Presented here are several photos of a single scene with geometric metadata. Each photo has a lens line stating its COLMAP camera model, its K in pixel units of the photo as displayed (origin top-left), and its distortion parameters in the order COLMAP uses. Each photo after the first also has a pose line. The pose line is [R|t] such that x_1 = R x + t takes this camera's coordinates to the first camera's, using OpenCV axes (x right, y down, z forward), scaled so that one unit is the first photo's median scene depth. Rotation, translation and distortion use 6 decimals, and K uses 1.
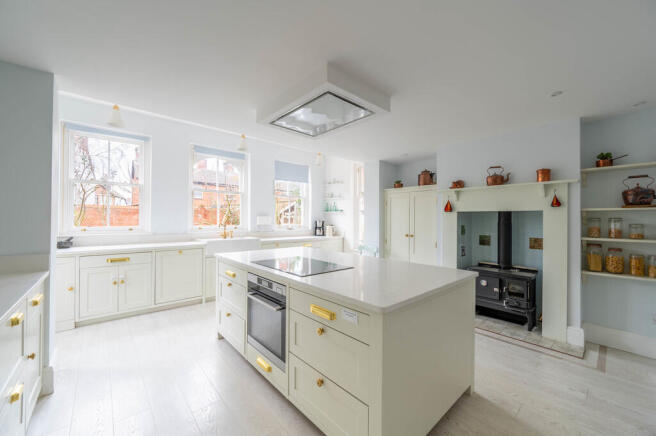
lens RADIAL K [[257.6, 0, 329.0], [0, 257.6, 219.7], [0, 0, 1]] dist [0.004515, 0.000057]
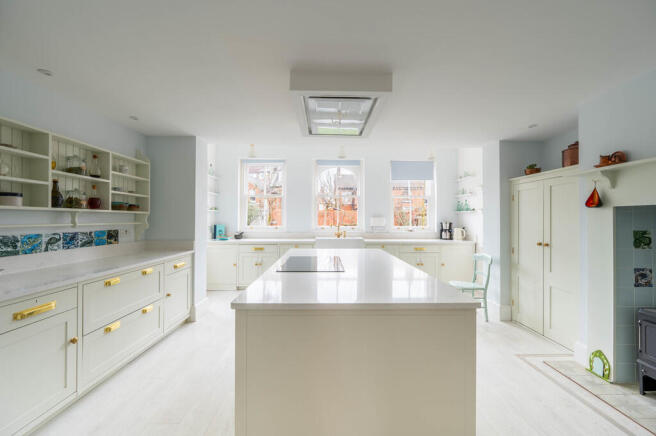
lens RADIAL K [[257.6, 0, 328.8], [0, 257.6, 217.4], [0, 0, 1]] dist [0.004515, 0.000057]
pose [[0.754028, -0.009845, -0.656768, 0.309694], [0.001209, 0.999907, -0.013601, 0.000004], [0.656841, 0.009462, 0.753970, 0.118644]]
